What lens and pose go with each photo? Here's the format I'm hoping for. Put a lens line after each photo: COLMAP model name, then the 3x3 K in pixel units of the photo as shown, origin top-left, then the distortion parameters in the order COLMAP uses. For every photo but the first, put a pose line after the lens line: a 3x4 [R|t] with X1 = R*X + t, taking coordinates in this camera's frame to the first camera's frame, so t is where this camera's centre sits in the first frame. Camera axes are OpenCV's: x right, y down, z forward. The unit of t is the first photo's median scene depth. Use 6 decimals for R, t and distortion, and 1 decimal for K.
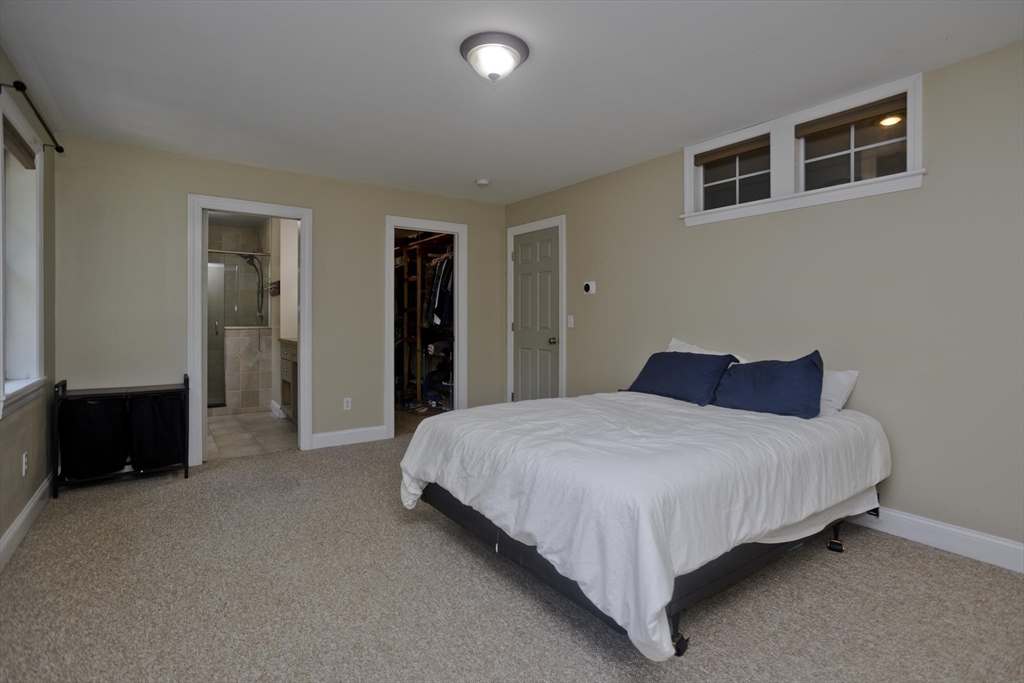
lens RADIAL K [[513.1, 0, 515.4], [0, 513.1, 320.7], [0, 0, 1]] dist [0.001825, 0.000519]
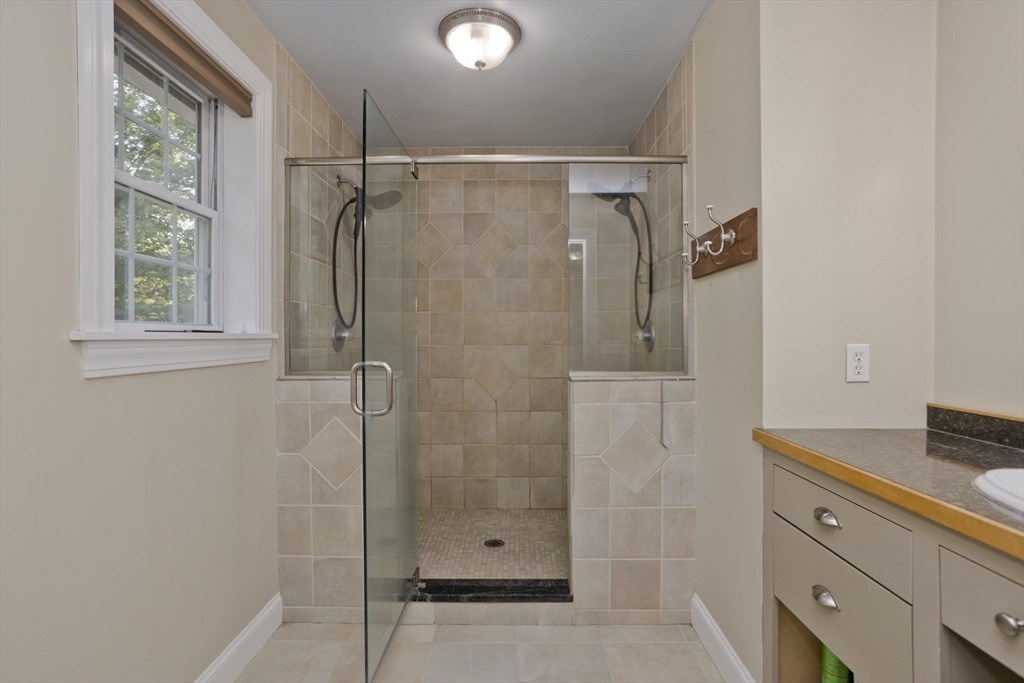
lens RADIAL K [[509.9, 0, 504.6], [0, 509.9, 328.5], [0, 0, 1]] dist [-0.049469, 0.035378]
pose [[0.809561, -0.010804, -0.586936, -0.395346], [-0.003137, 0.999737, -0.022730, -0.009571], [0.587027, 0.020243, 0.809314, 0.688284]]
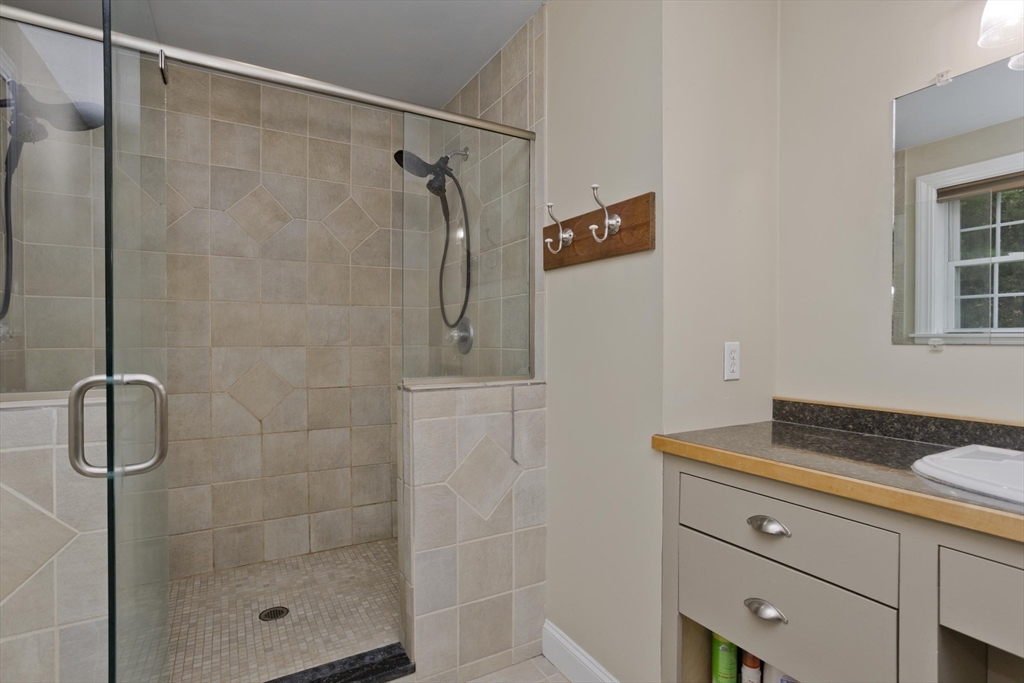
lens RADIAL K [[514.4, 0, 512.0], [0, 514.4, 341.5], [0, 0, 1]] dist [-0.051581, 0.038948]
pose [[0.996875, 0.001649, -0.078979, -0.484476], [-0.002110, 0.999981, -0.005750, -0.006809], [0.078968, 0.005898, 0.996860, 0.728384]]
